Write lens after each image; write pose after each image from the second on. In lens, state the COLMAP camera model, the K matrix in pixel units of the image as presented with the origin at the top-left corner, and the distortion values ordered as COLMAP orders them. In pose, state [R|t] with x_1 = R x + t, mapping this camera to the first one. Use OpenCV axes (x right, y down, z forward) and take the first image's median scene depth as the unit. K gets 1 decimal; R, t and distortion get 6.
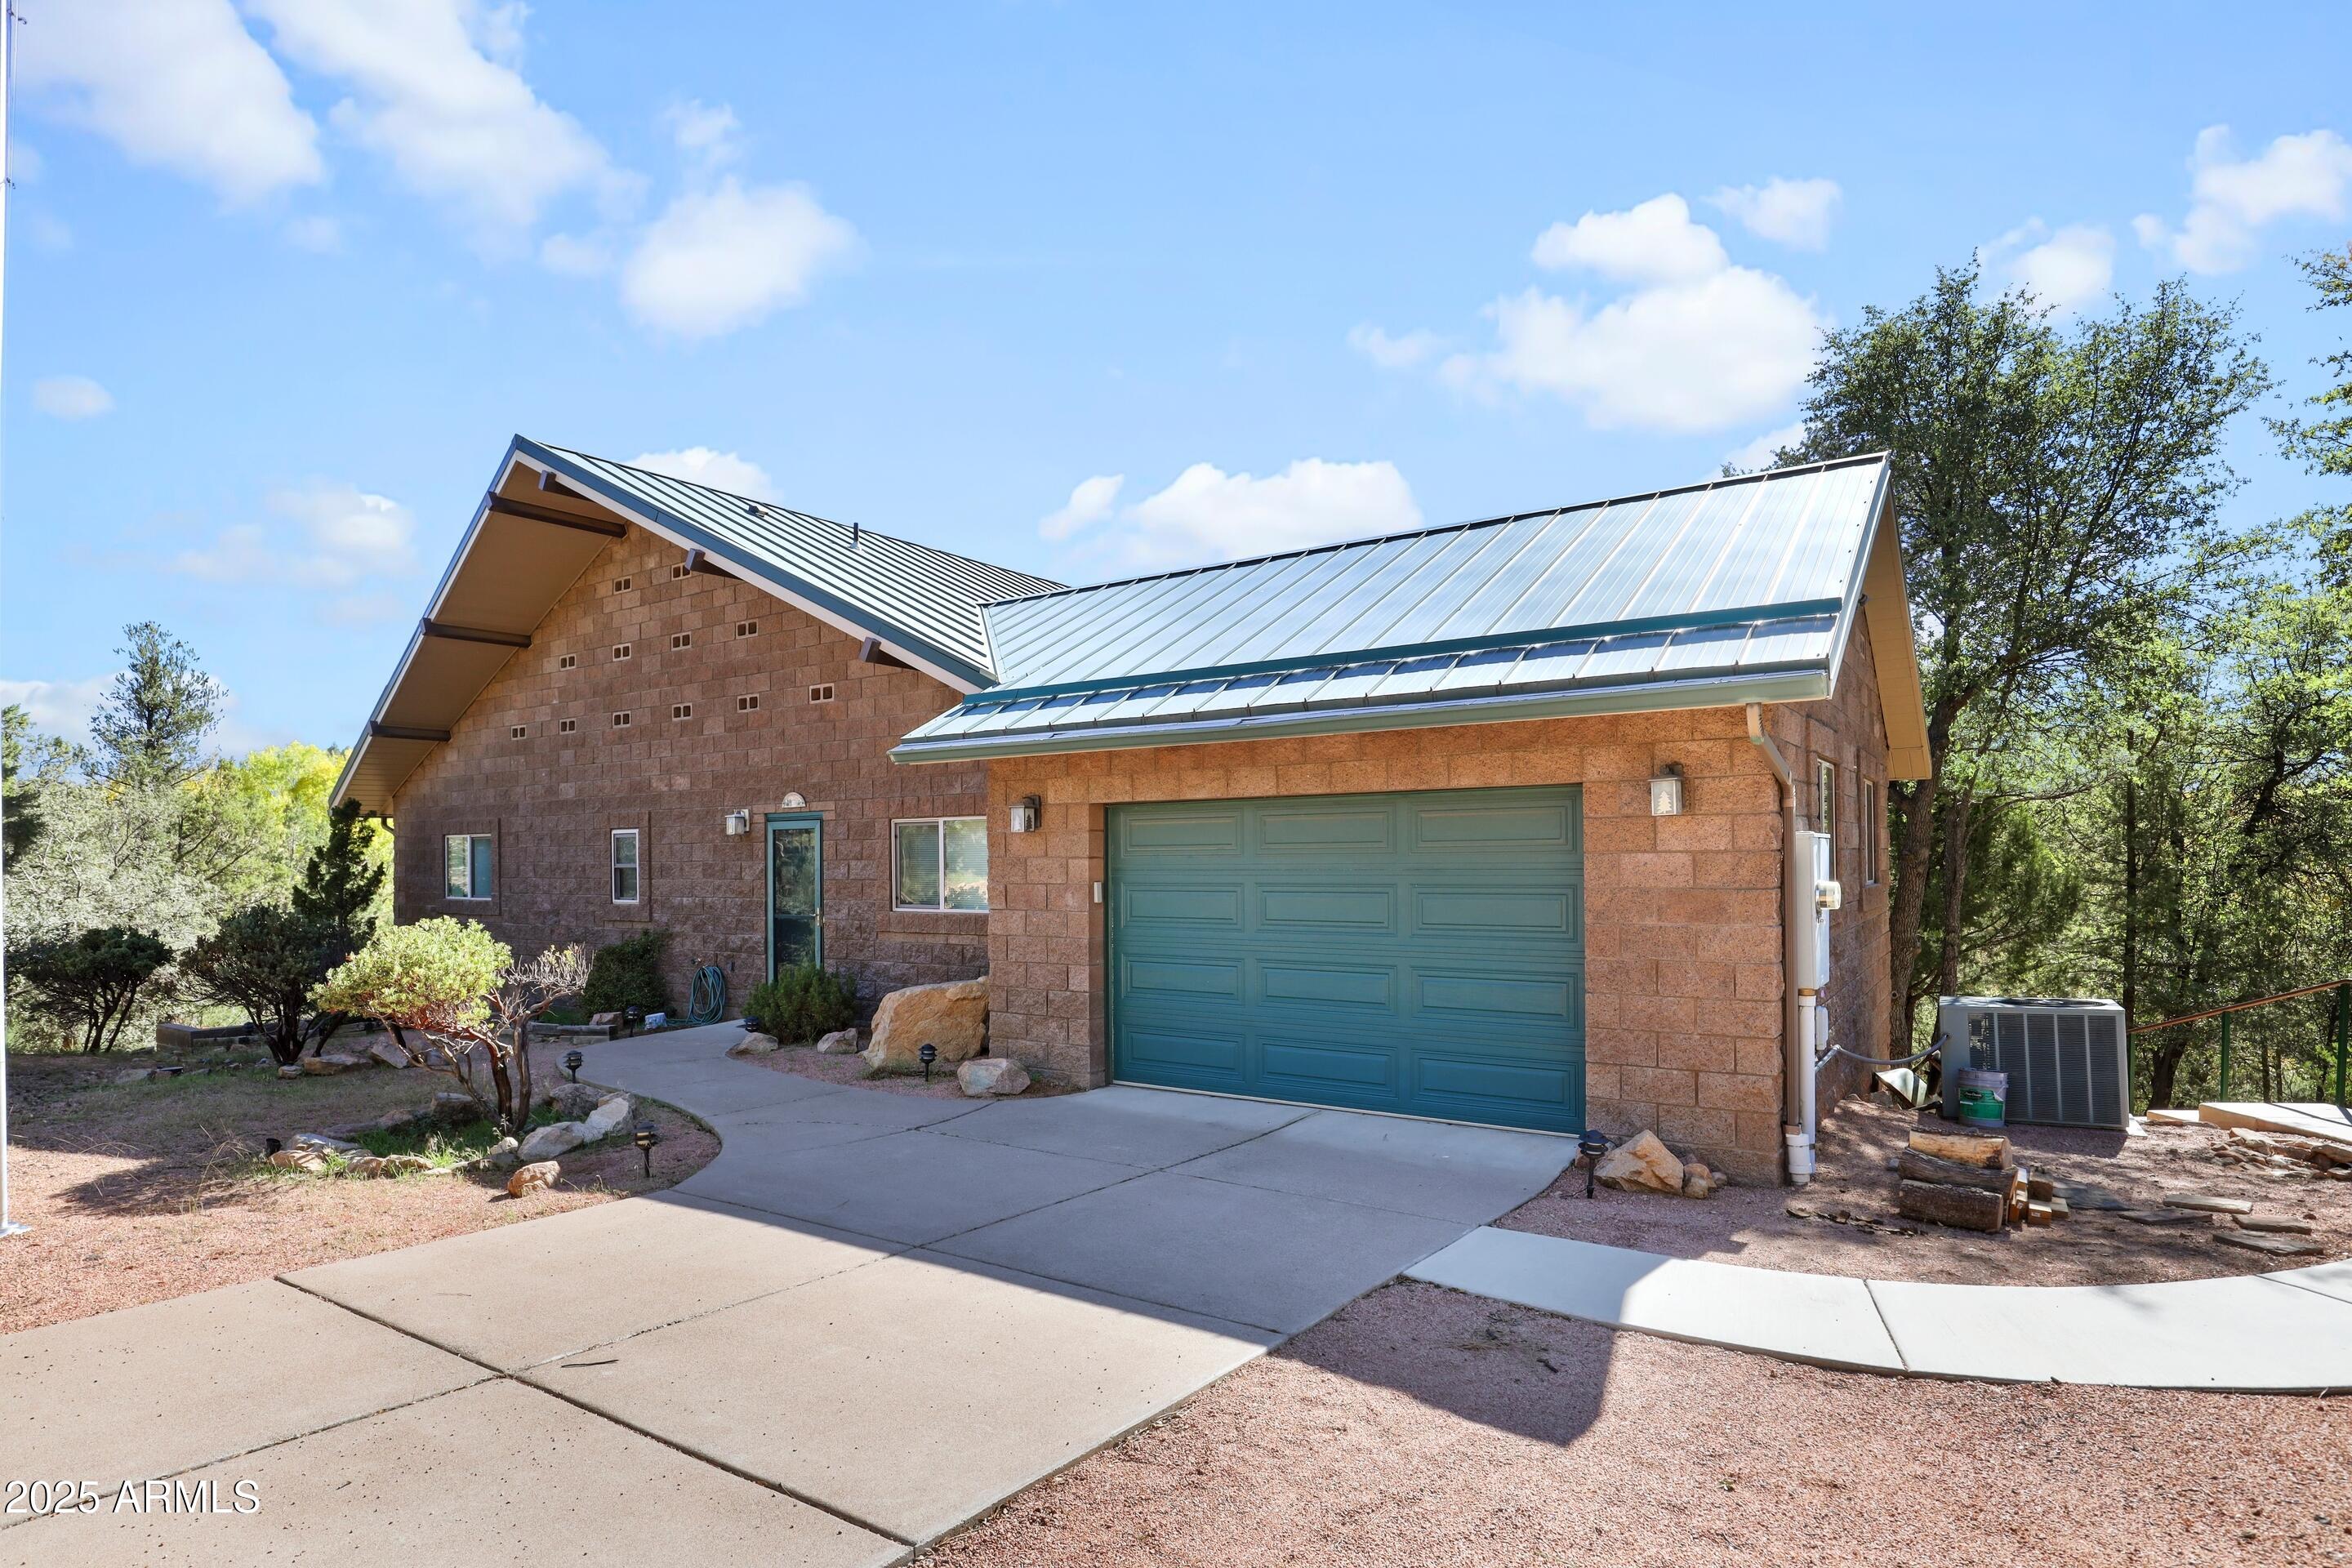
lens RADIAL K [[1314.3, 0, 1176.0], [0, 1314.3, 784.0], [0, 0, 1]] dist [-0.024148, -0.000924]
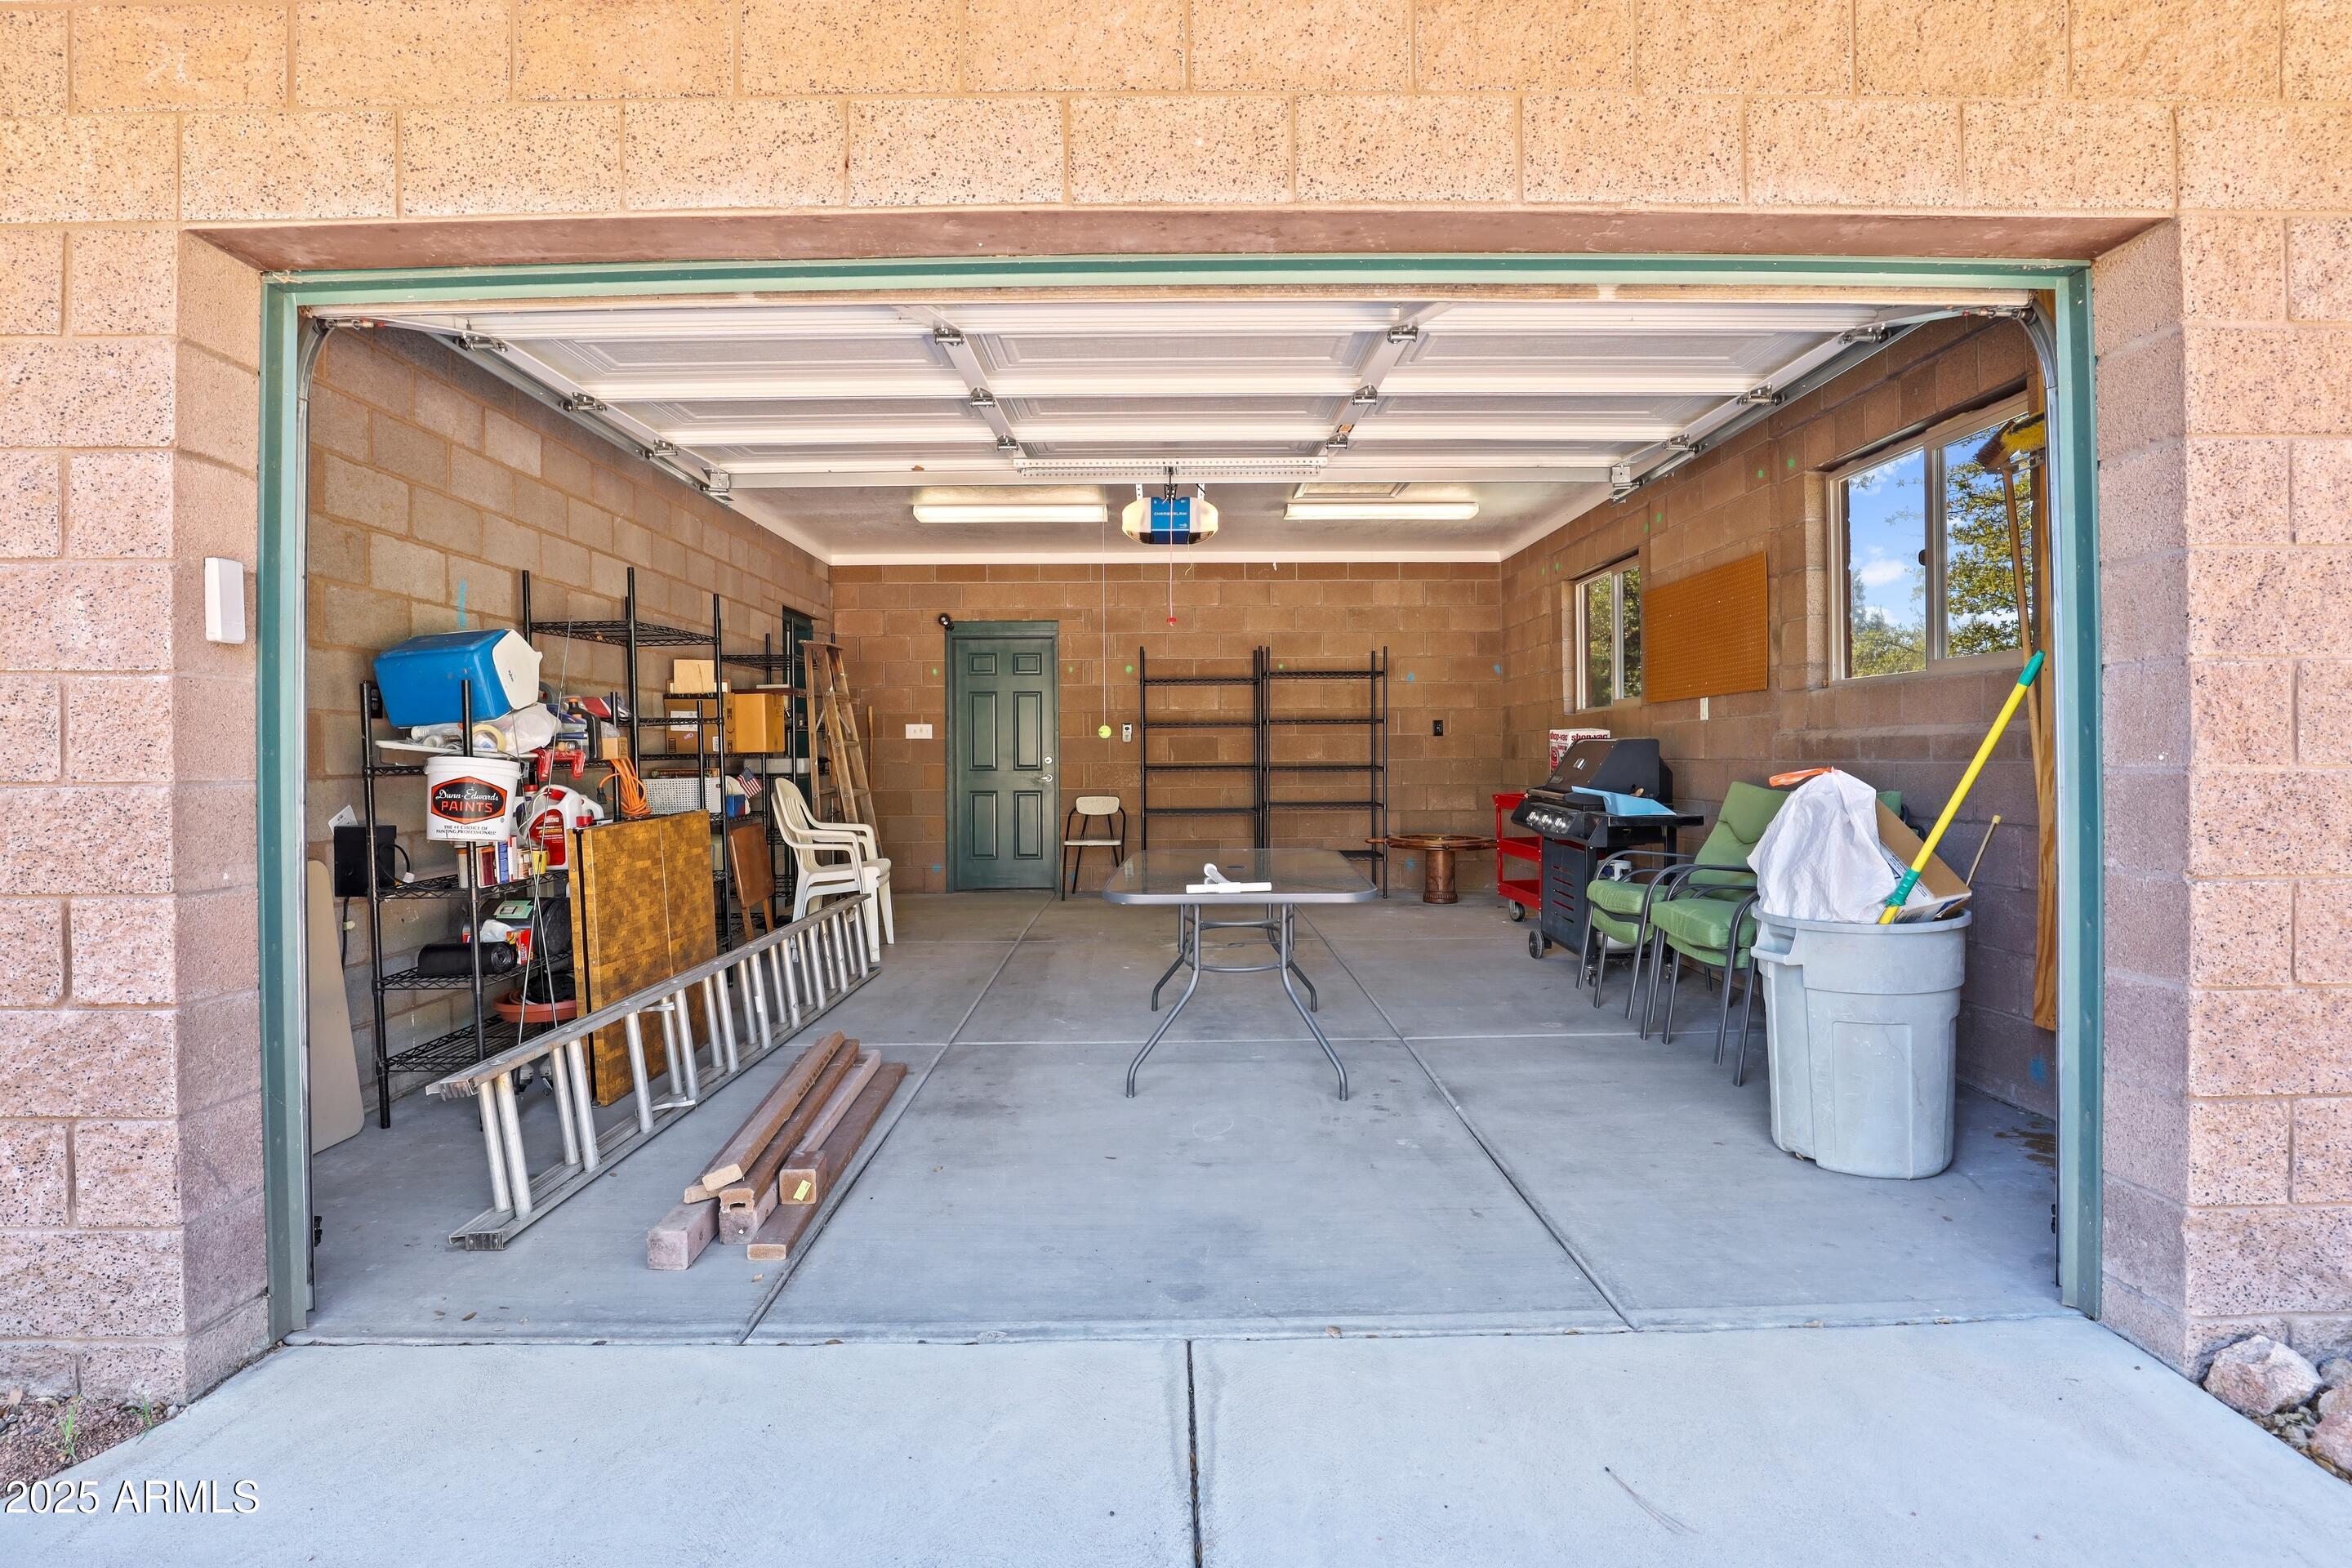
lens RADIAL K [[1075.4, 0, 1141.8], [0, 1075.4, 782.1], [0, 0, 1]] dist [-0.025197, 0.000239]
pose [[0.829938, 0.001098, 0.557855, -0.019957], [-0.027375, 0.998873, 0.038761, 0.078286], [-0.557184, -0.047441, 0.829033, 0.551412]]
